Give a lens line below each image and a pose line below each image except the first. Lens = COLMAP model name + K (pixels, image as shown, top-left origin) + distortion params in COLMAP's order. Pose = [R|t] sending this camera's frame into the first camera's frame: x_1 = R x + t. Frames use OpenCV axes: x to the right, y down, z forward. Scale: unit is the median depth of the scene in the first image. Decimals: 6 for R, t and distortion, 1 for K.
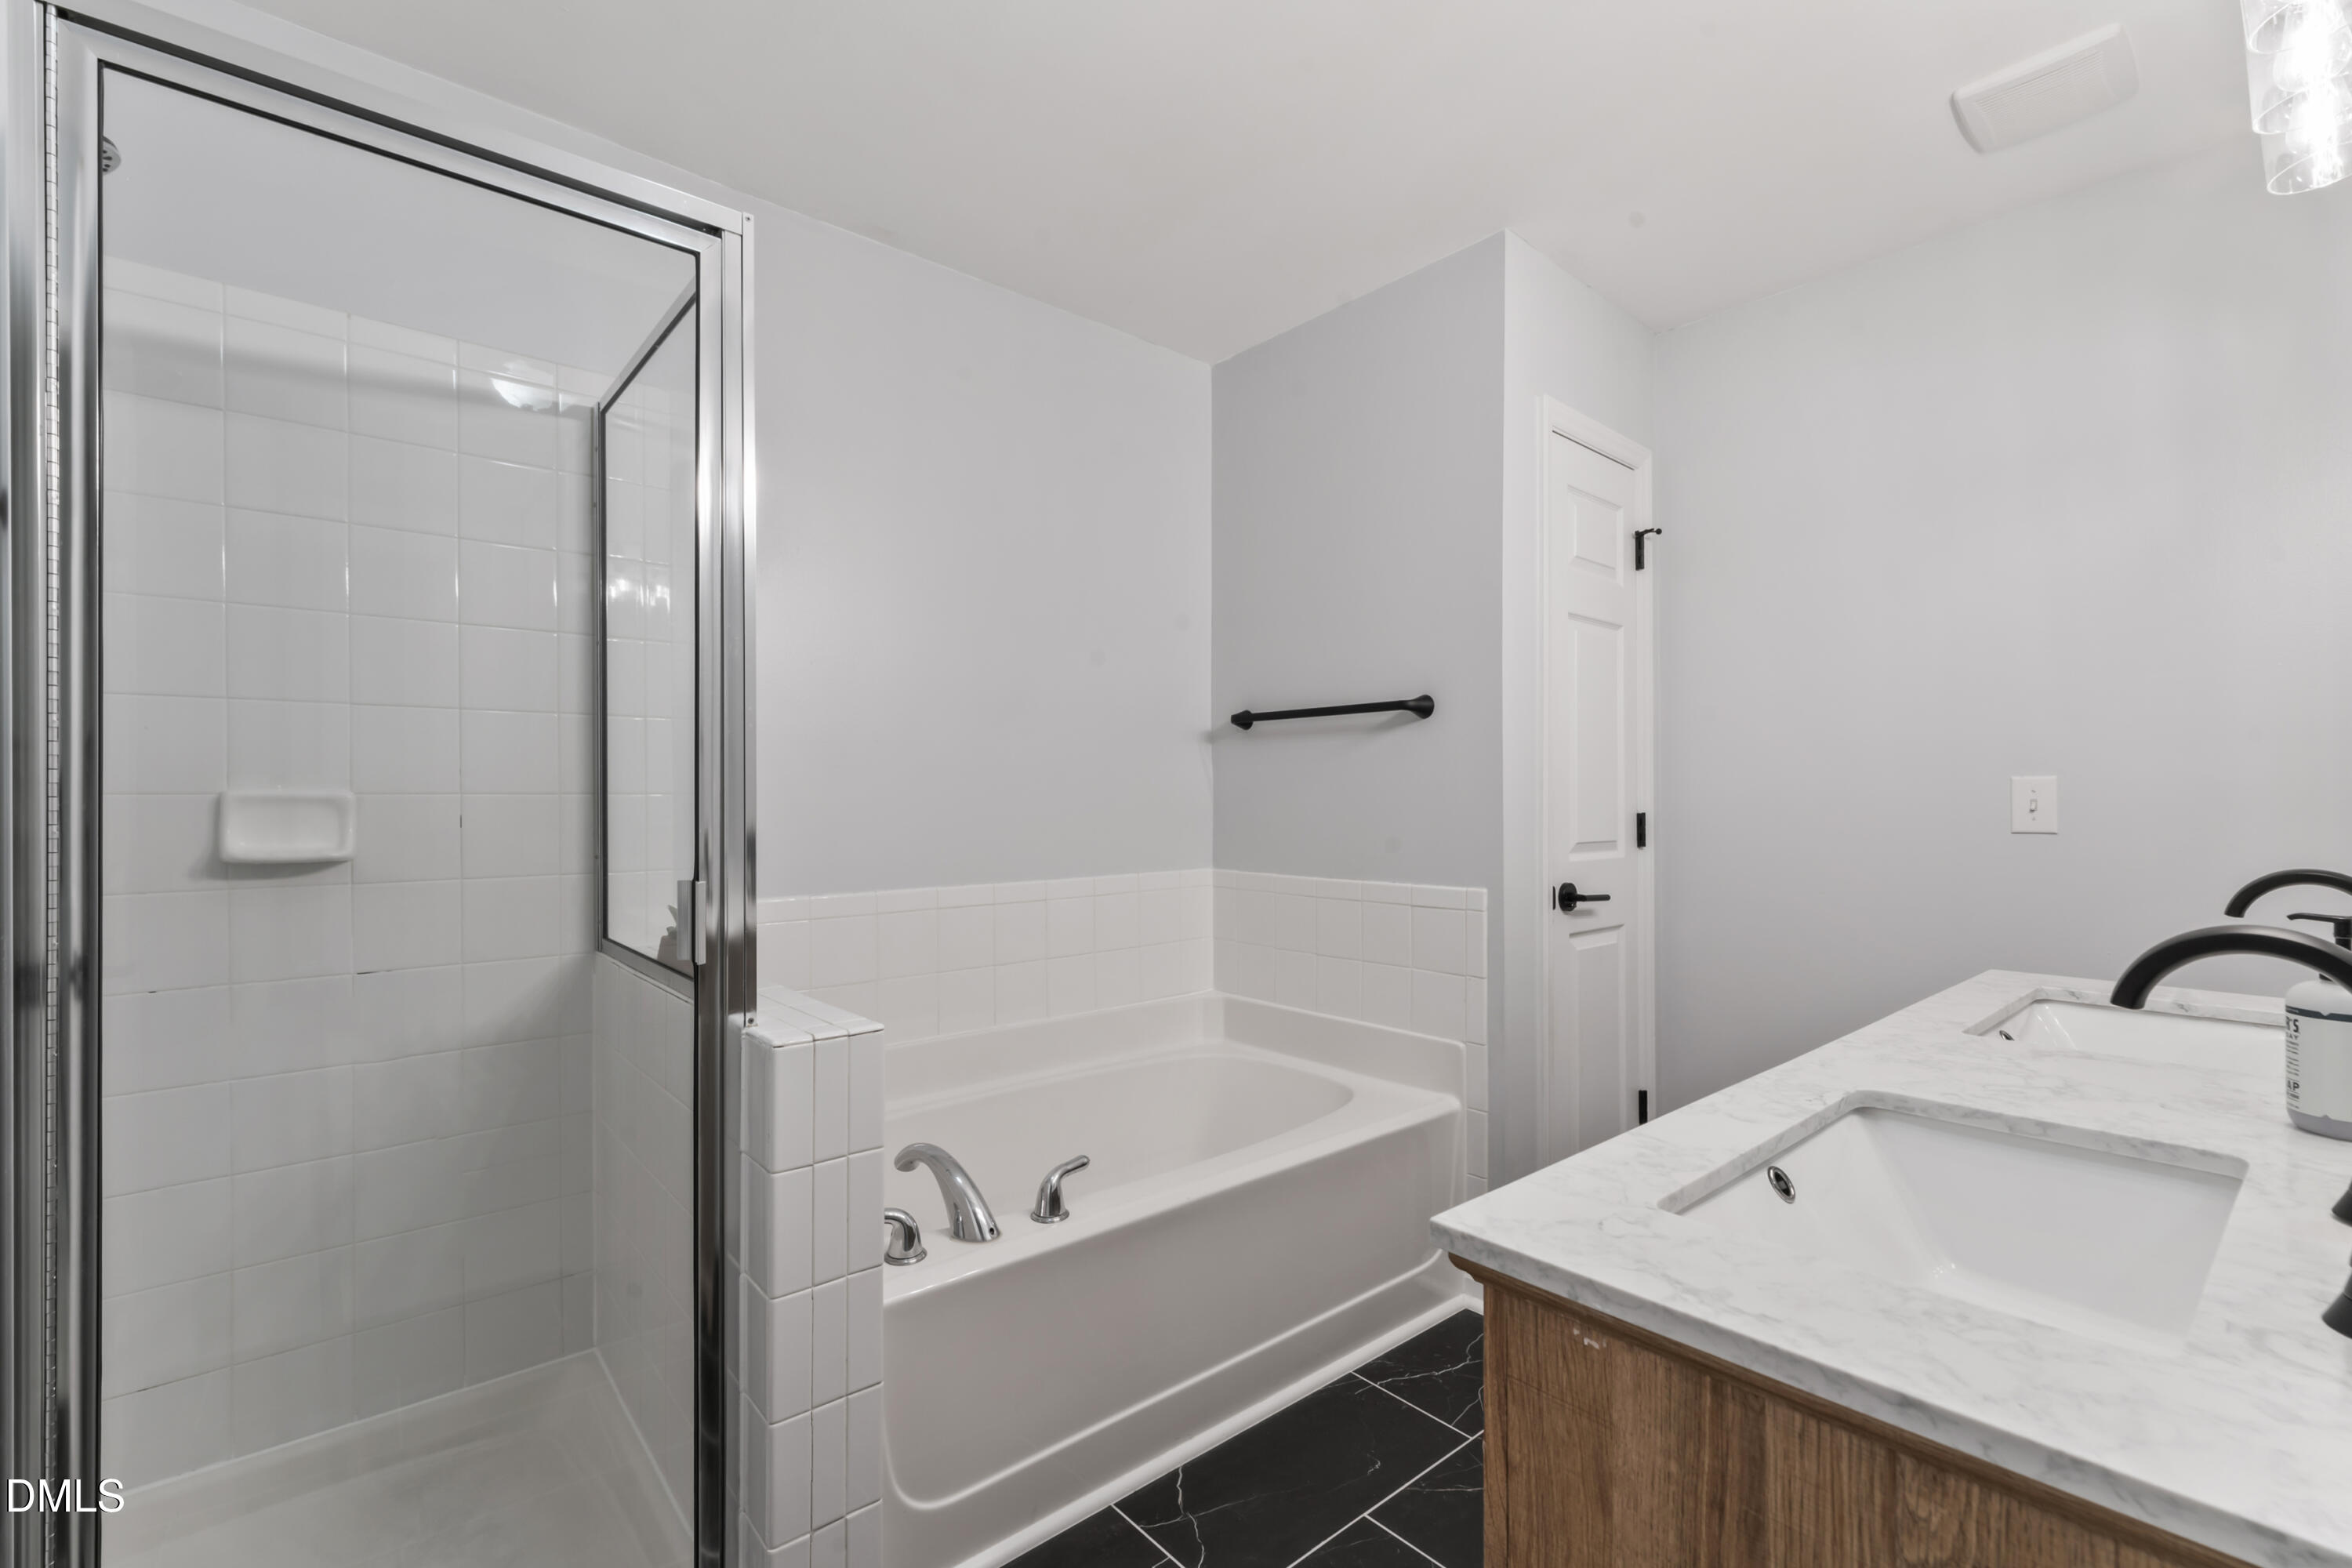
lens RADIAL K [[1023.0, 0, 1178.9], [0, 1023.0, 794.1], [0, 0, 1]] dist [-0.004835, 0.001974]
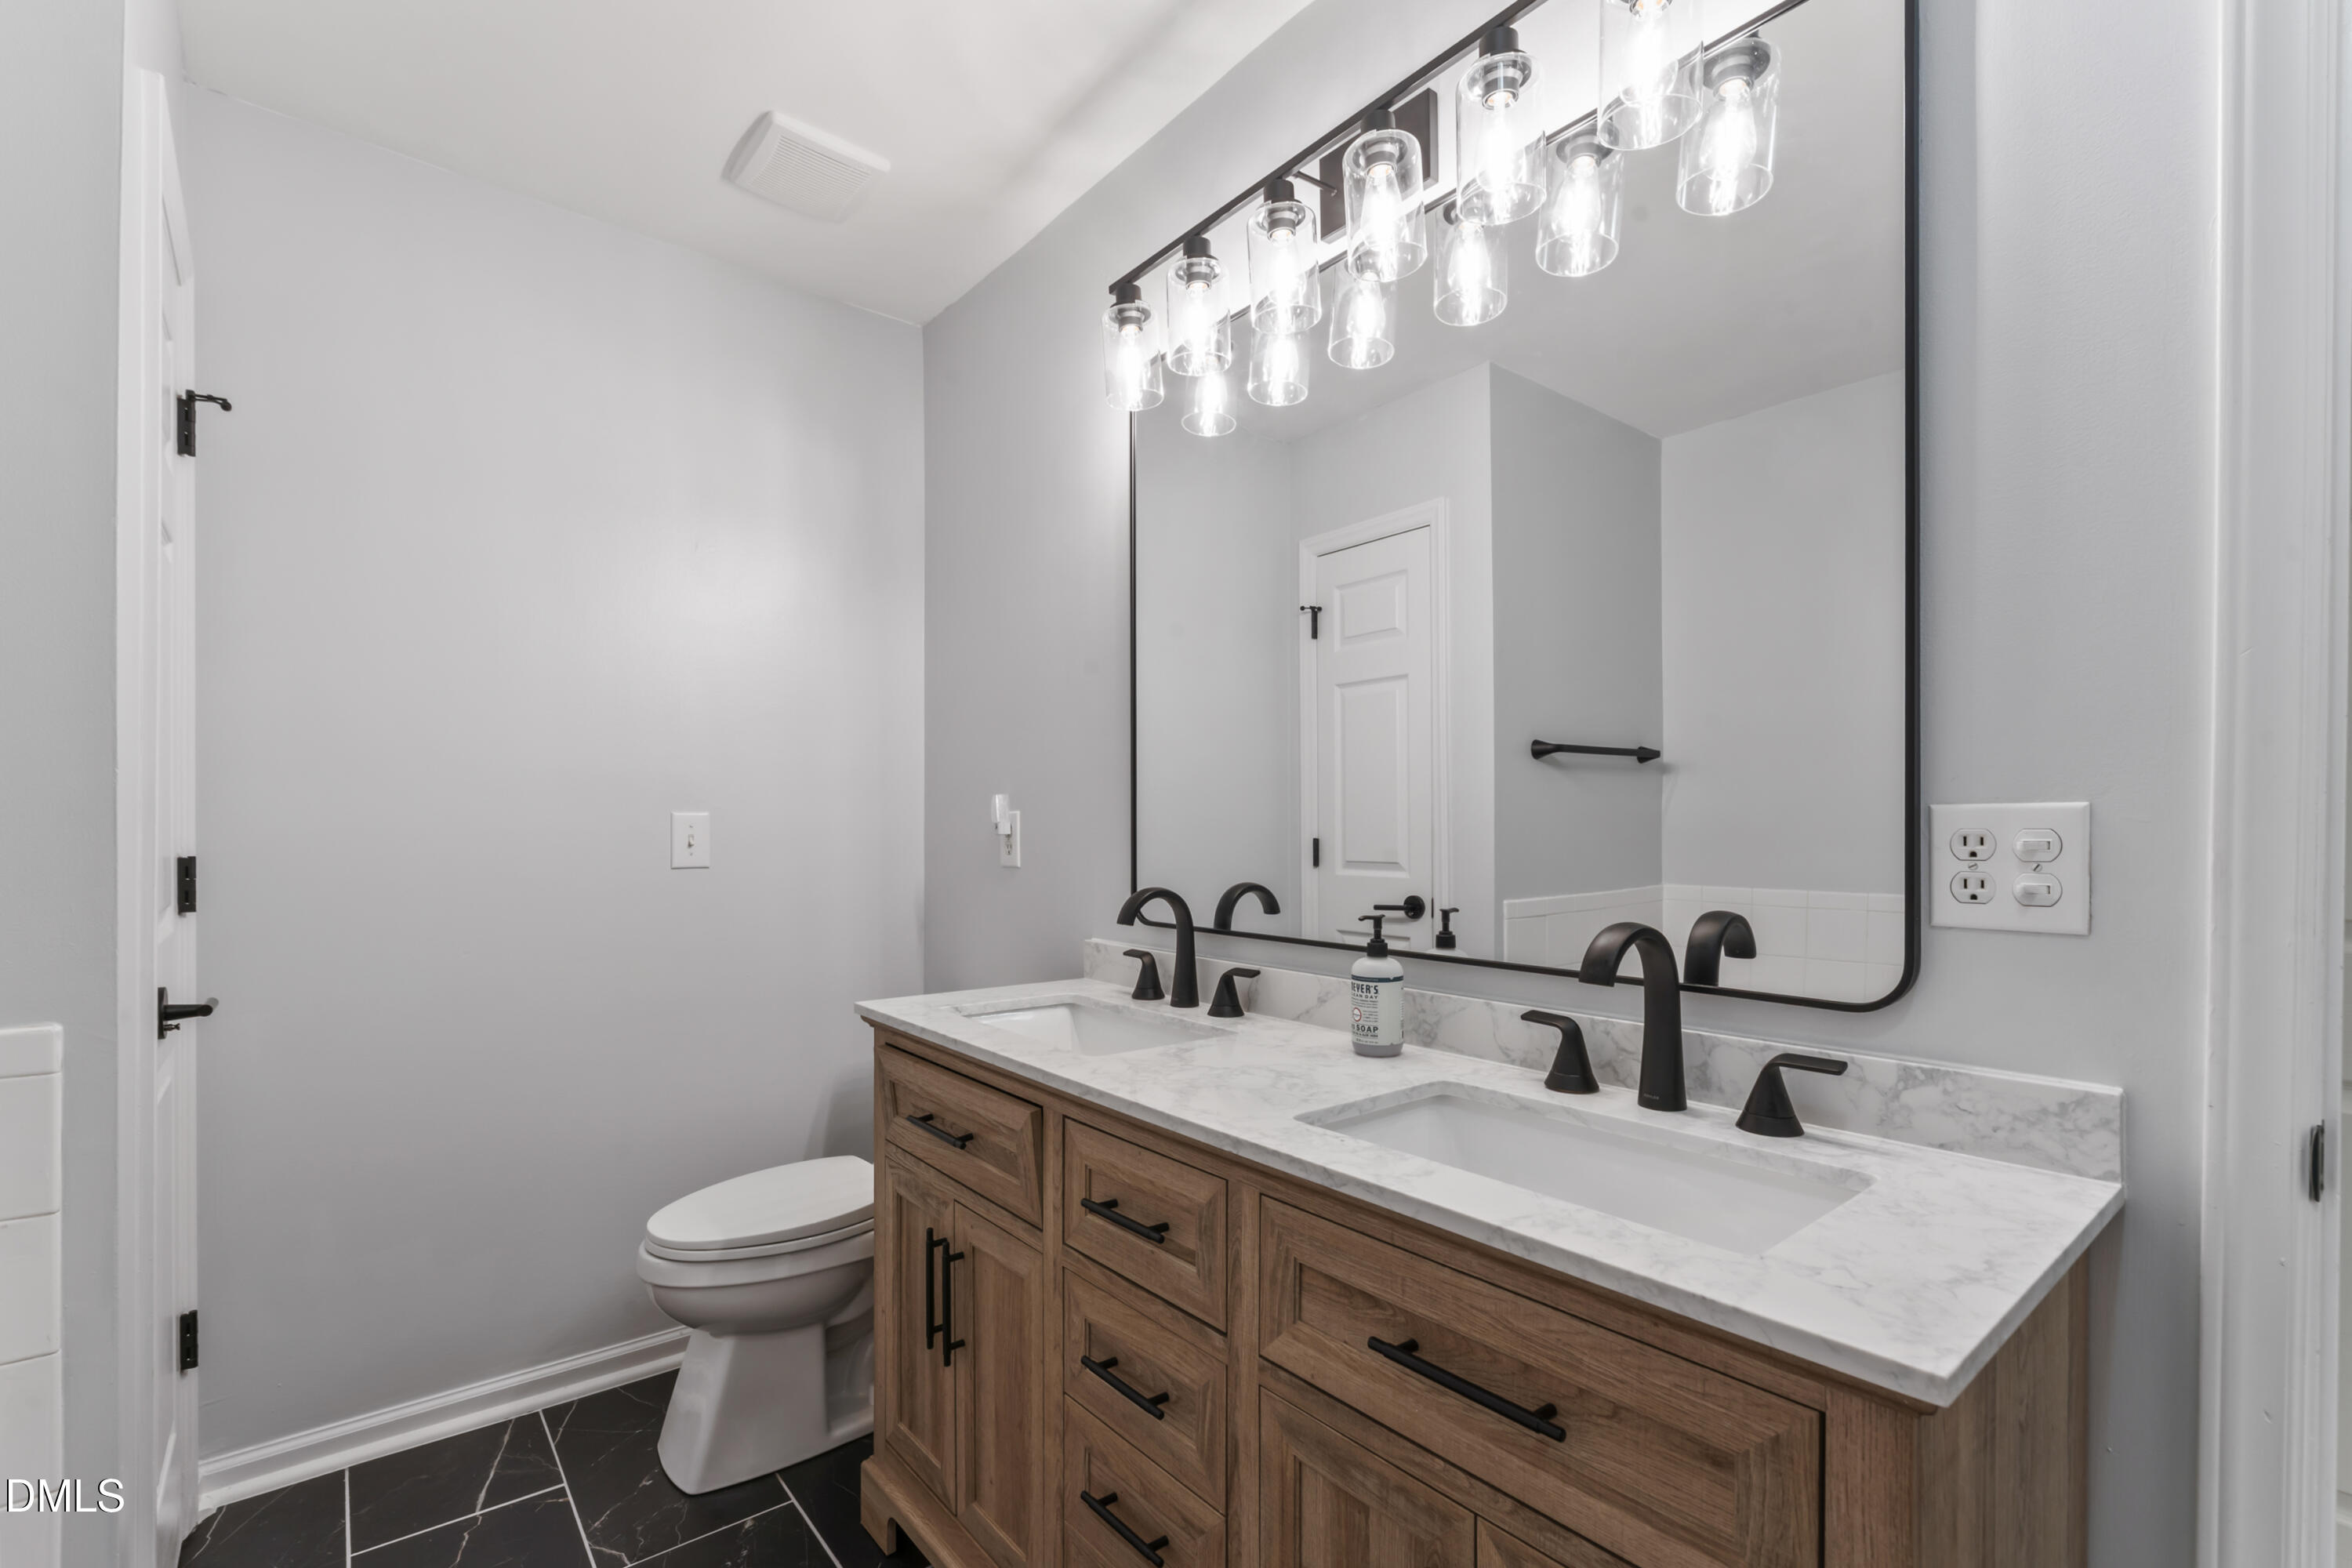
lens RADIAL K [[1023.0, 0, 1193.0], [0, 1023.0, 831.6], [0, 0, 1]] dist [-0.004835, 0.001974]
pose [[0.024089, -0.000526, 0.999710, -0.172968], [-0.009825, 0.999951, 0.000763, -0.003599], [-0.999662, -0.009840, 0.024082, 0.474473]]
